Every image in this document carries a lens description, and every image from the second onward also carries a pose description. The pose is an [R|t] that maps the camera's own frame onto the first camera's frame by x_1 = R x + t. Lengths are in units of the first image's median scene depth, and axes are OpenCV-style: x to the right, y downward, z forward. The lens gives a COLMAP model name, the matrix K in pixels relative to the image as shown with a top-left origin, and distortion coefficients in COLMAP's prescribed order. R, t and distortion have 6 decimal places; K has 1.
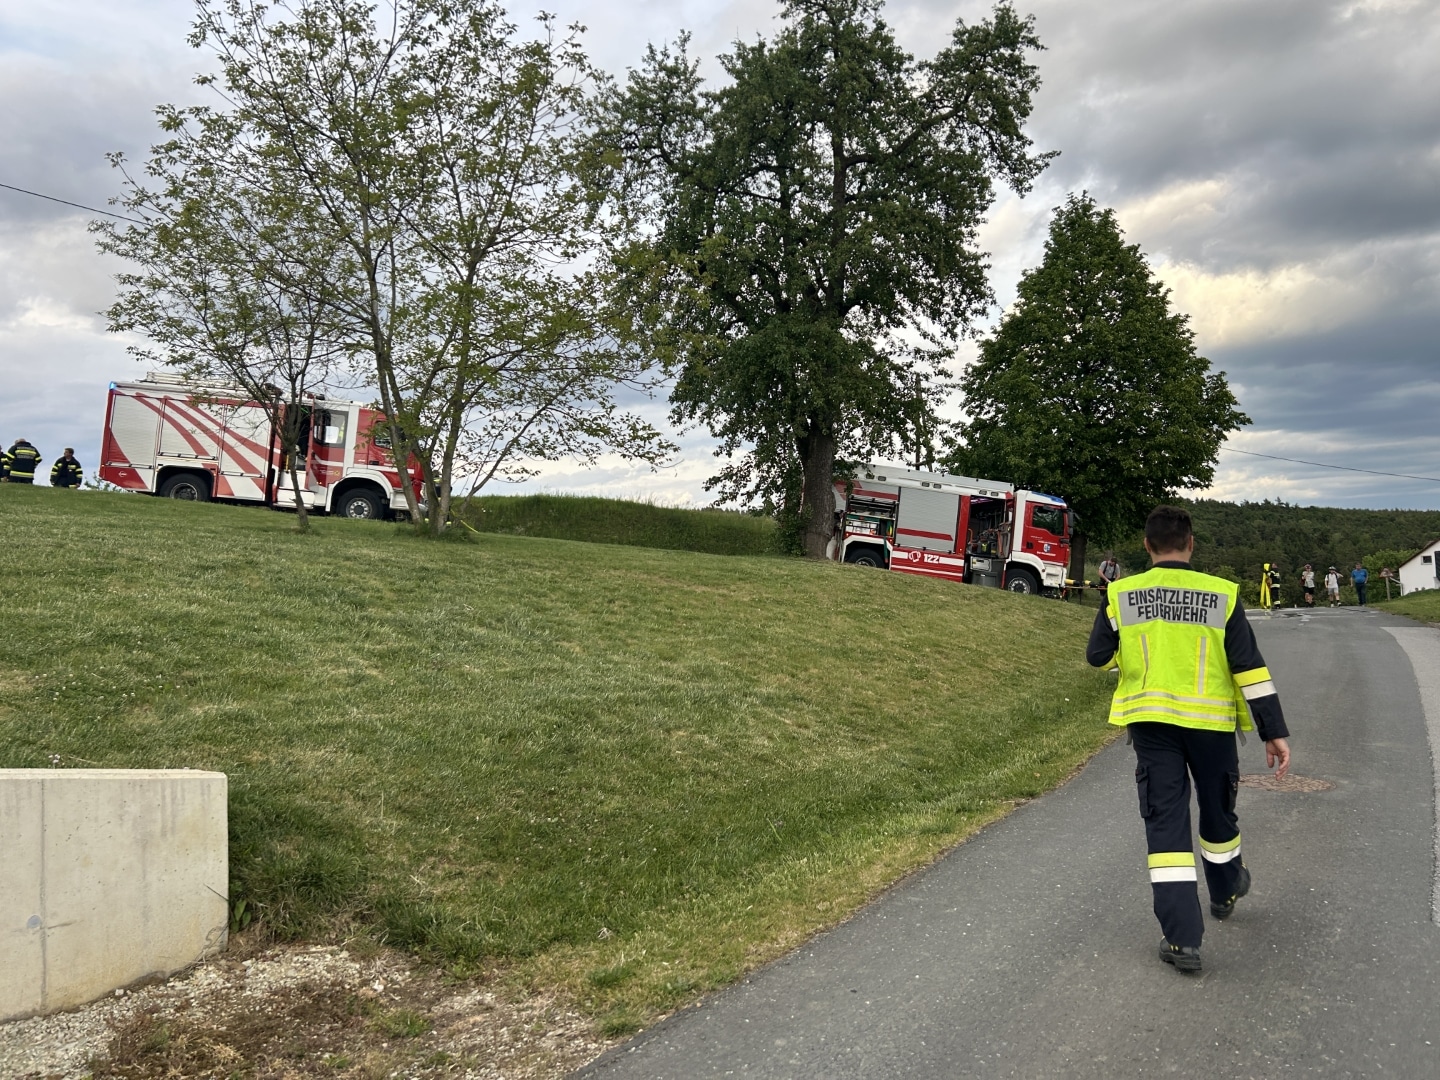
lens RADIAL K [[1238.7, 0, 719.2], [0, 1238.7, 475.8], [0, 0, 1]] dist [0.087812, -0.121502]
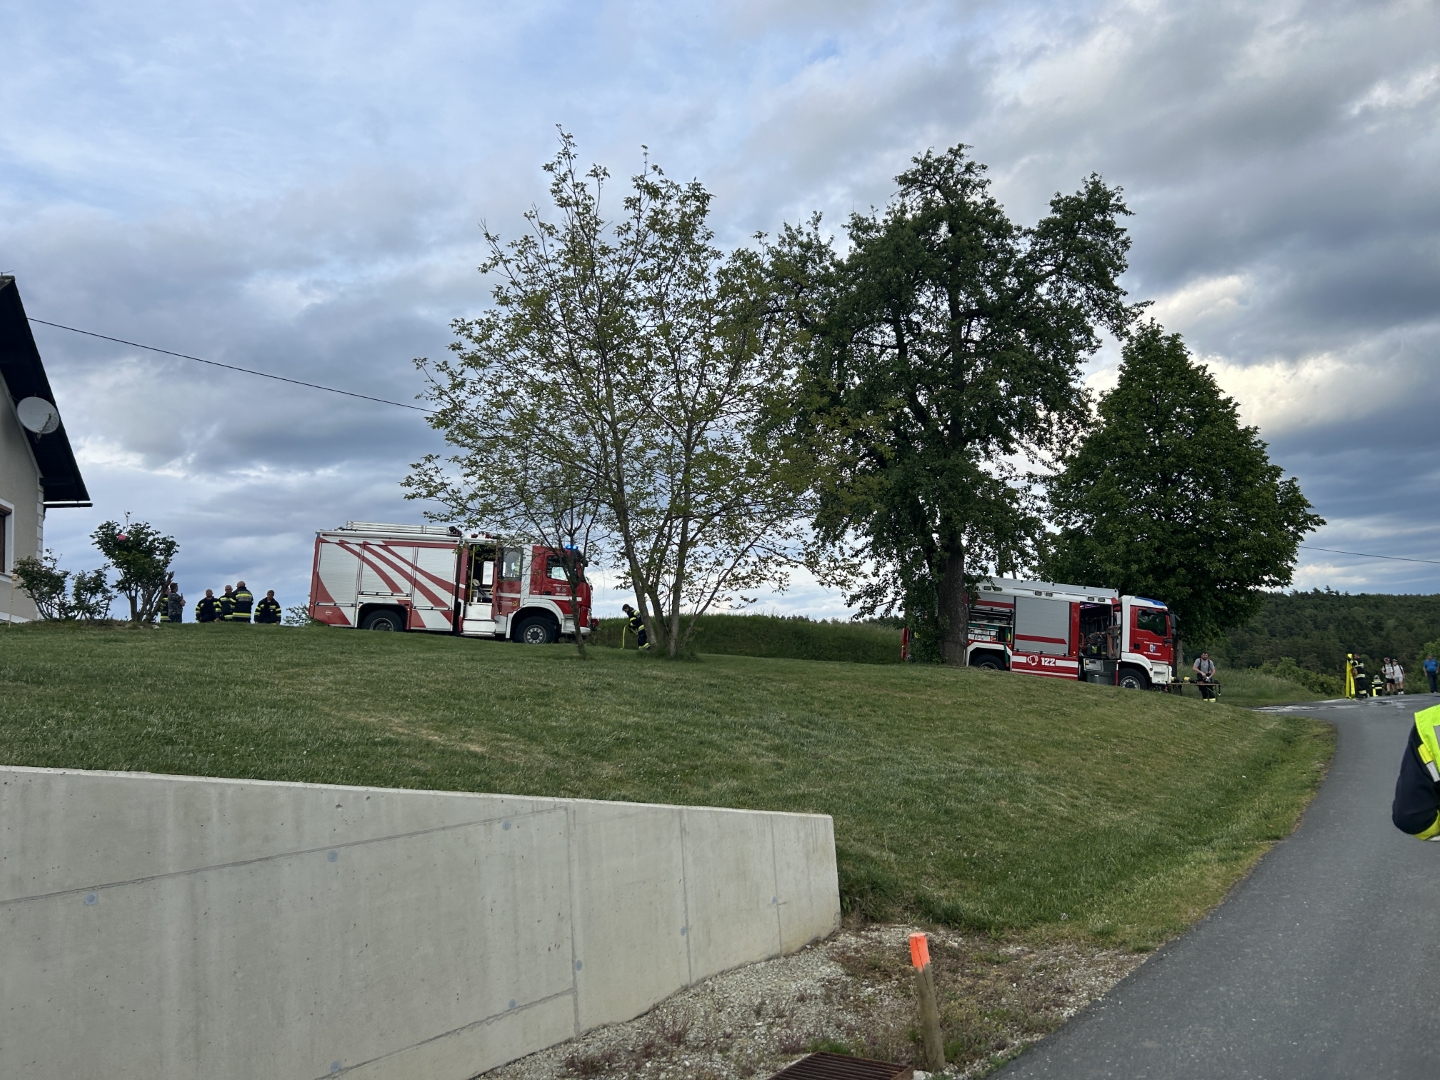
lens RADIAL K [[1238.7, 0, 719.2], [0, 1238.7, 475.8], [0, 0, 1]] dist [0.087812, -0.121502]
pose [[0.998939, -0.040164, -0.022532, -0.087614], [0.038065, 0.995490, -0.086894, -0.011776], [0.025920, 0.085944, 0.995963, -0.116588]]
